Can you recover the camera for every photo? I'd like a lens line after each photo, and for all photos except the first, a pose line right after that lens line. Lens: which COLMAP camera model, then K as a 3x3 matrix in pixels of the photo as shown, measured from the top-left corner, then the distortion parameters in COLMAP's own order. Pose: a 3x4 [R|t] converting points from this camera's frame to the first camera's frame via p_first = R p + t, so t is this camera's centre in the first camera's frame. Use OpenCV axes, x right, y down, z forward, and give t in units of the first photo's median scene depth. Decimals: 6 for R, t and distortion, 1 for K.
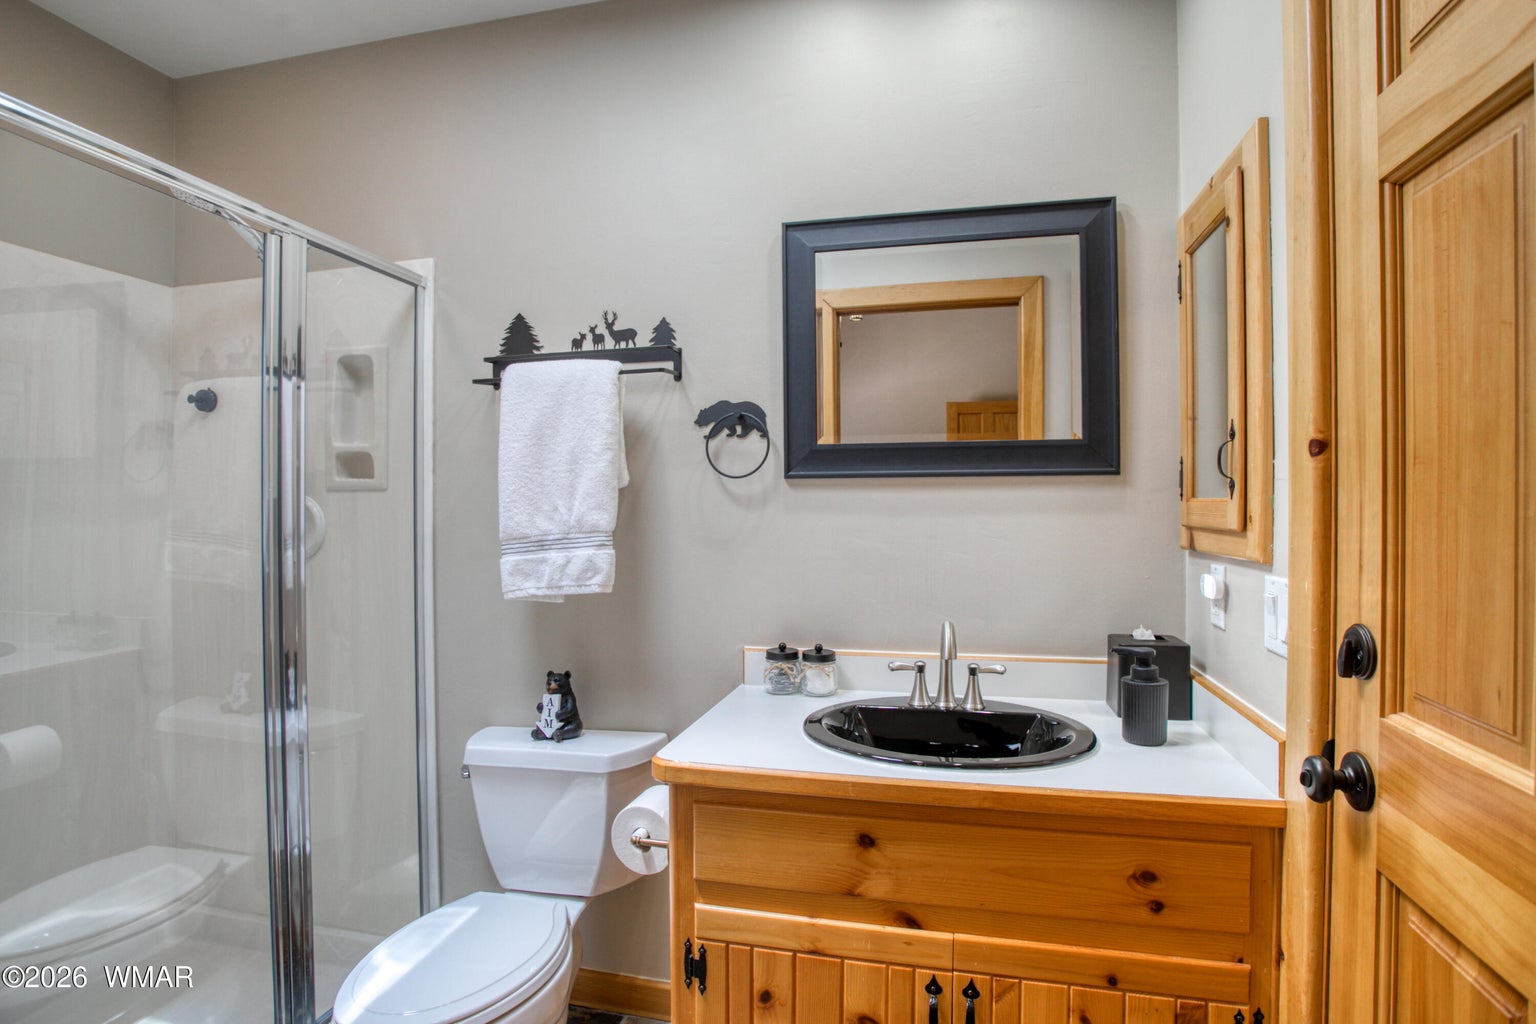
lens RADIAL K [[749.0, 0, 779.2], [0, 749.0, 510.4], [0, 0, 1]] dist [-0.077841, 0.031584]
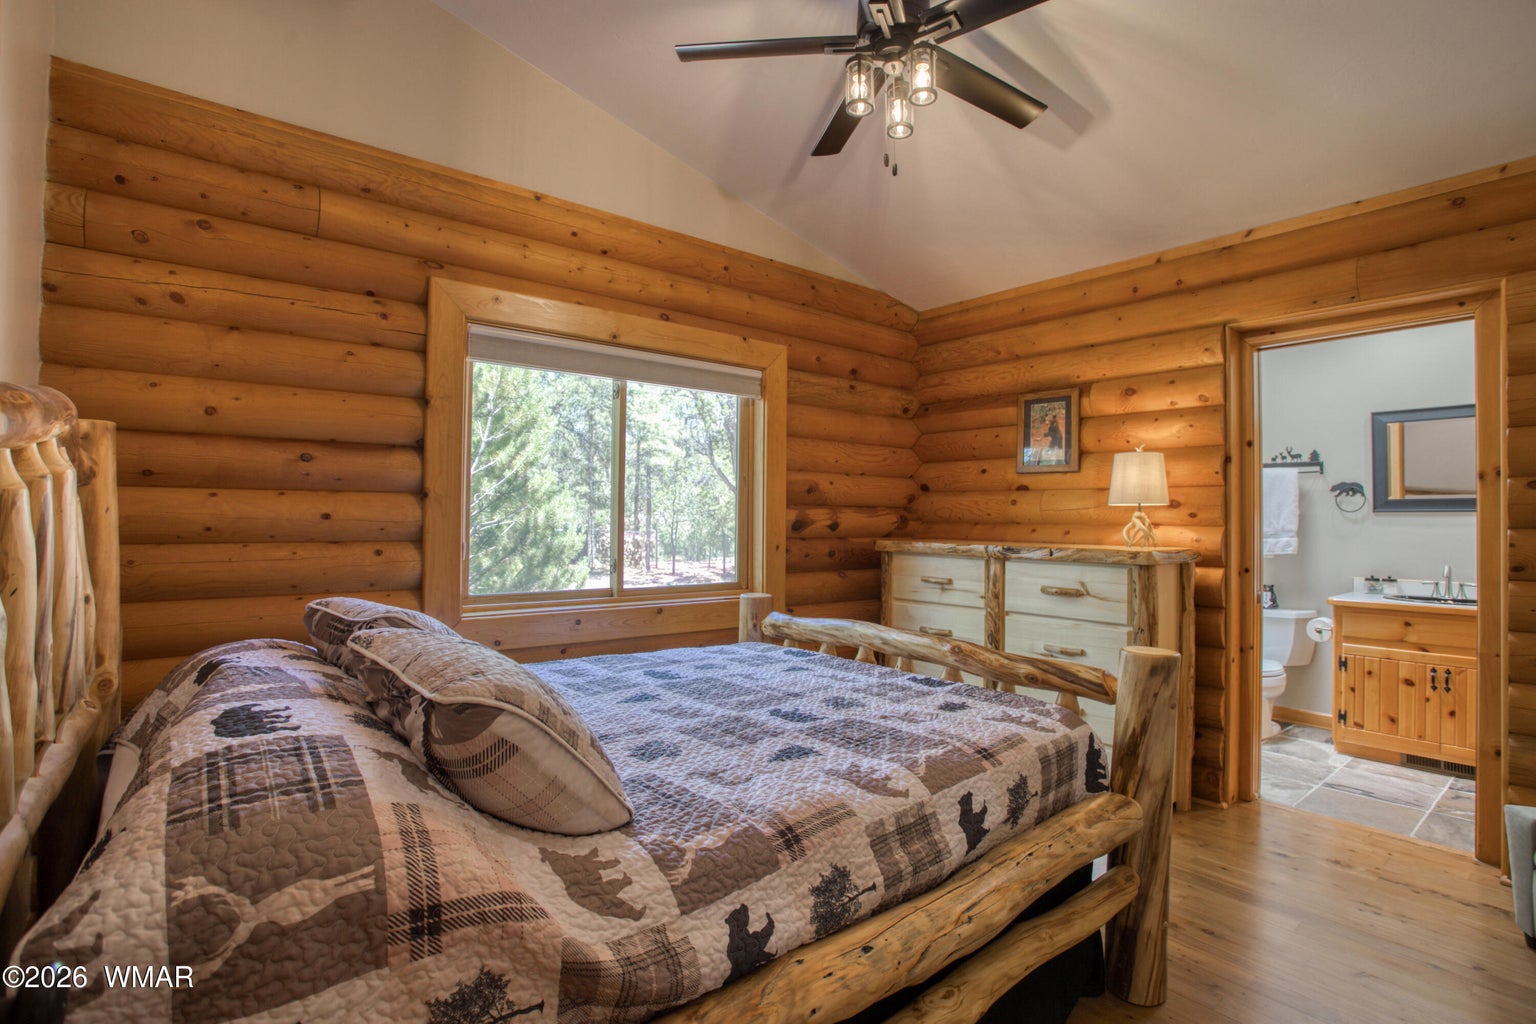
lens RADIAL K [[749.0, 0, 779.2], [0, 749.0, 510.4], [0, 0, 1]] dist [-0.077841, 0.031584]
pose [[0.797132, -0.001461, -0.603804, -0.127075], [-0.006442, 0.999920, -0.010925, -0.008506], [0.603771, 0.012598, 0.797058, -2.255945]]
